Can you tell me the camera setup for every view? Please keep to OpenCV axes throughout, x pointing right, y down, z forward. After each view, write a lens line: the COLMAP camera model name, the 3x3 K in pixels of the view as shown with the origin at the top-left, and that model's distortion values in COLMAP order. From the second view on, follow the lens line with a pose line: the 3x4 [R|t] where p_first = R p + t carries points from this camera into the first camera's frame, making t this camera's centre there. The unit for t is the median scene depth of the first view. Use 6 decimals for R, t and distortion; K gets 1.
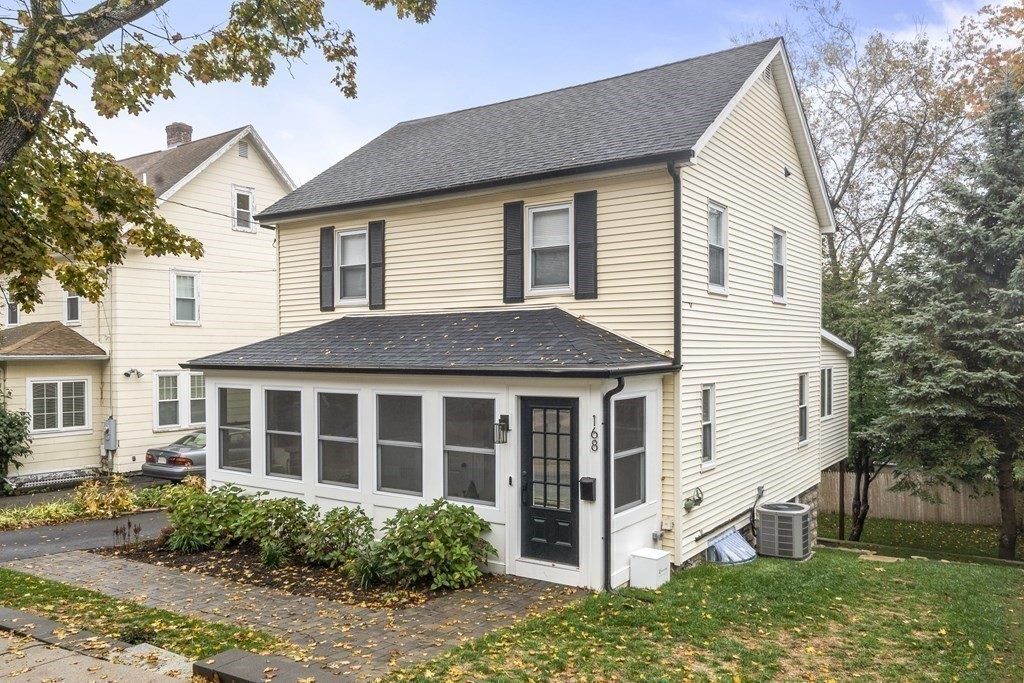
lens RADIAL K [[810.4, 0, 505.7], [0, 810.4, 301.0], [0, 0, 1]] dist [0.005212, 0.003412]
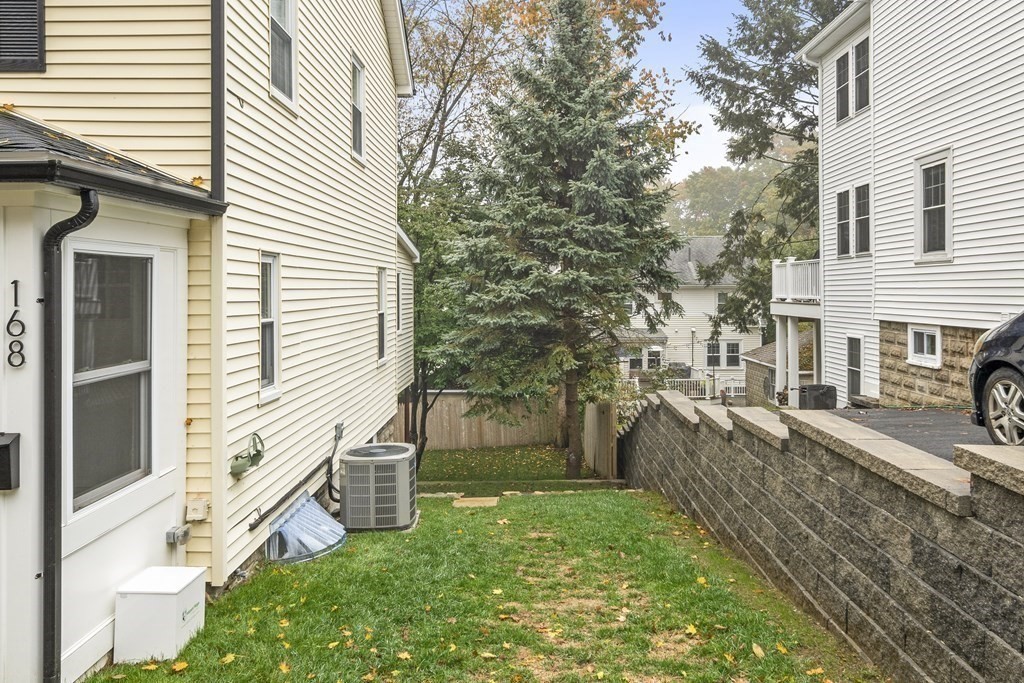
lens RADIAL K [[810.4, 0, 505.7], [0, 810.4, 301.0], [0, 0, 1]] dist [0.005212, 0.003412]
pose [[0.834553, -0.009100, 0.550852, 0.072555], [-0.025799, 0.998121, 0.055575, 0.098882], [-0.550323, -0.060592, 0.832751, 0.424493]]
